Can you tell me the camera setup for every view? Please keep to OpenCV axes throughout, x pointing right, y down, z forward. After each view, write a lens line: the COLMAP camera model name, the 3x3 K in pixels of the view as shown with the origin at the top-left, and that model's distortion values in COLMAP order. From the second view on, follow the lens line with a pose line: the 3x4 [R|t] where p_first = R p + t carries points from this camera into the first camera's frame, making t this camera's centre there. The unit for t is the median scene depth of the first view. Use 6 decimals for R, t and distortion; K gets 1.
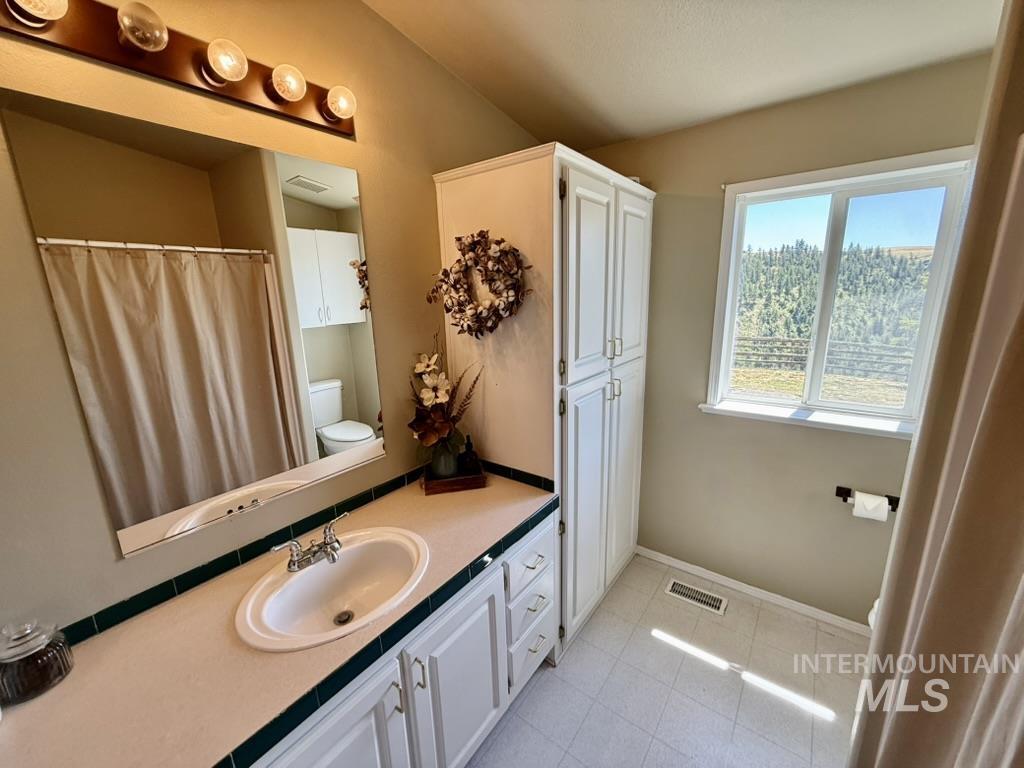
lens RADIAL K [[410.4, 0, 516.1], [0, 410.4, 386.2], [0, 0, 1]] dist [-0.001566, -0.000036]
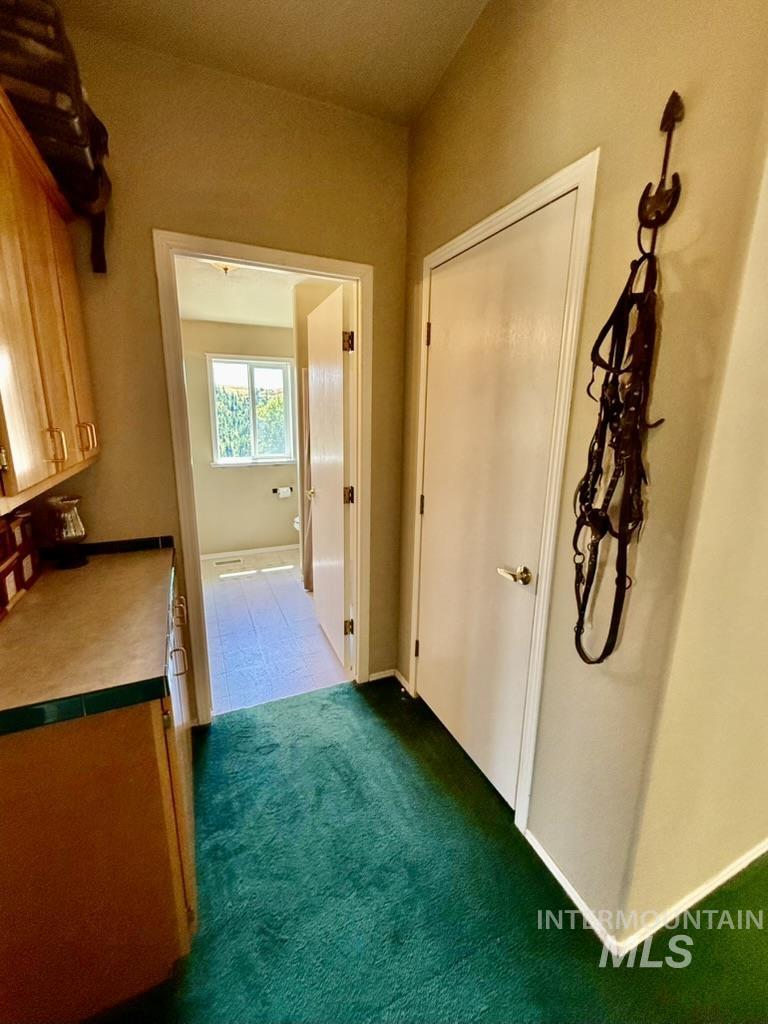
lens RADIAL K [[410.4, 0, 381.4], [0, 410.4, 508.2], [0, 0, 1]] dist [-0.001566, -0.000036]
pose [[0.479581, -0.166351, 0.861585, -1.059340], [0.176889, 0.980037, 0.090760, 0.264693], [-0.859484, 0.108878, 0.499433, -0.780219]]
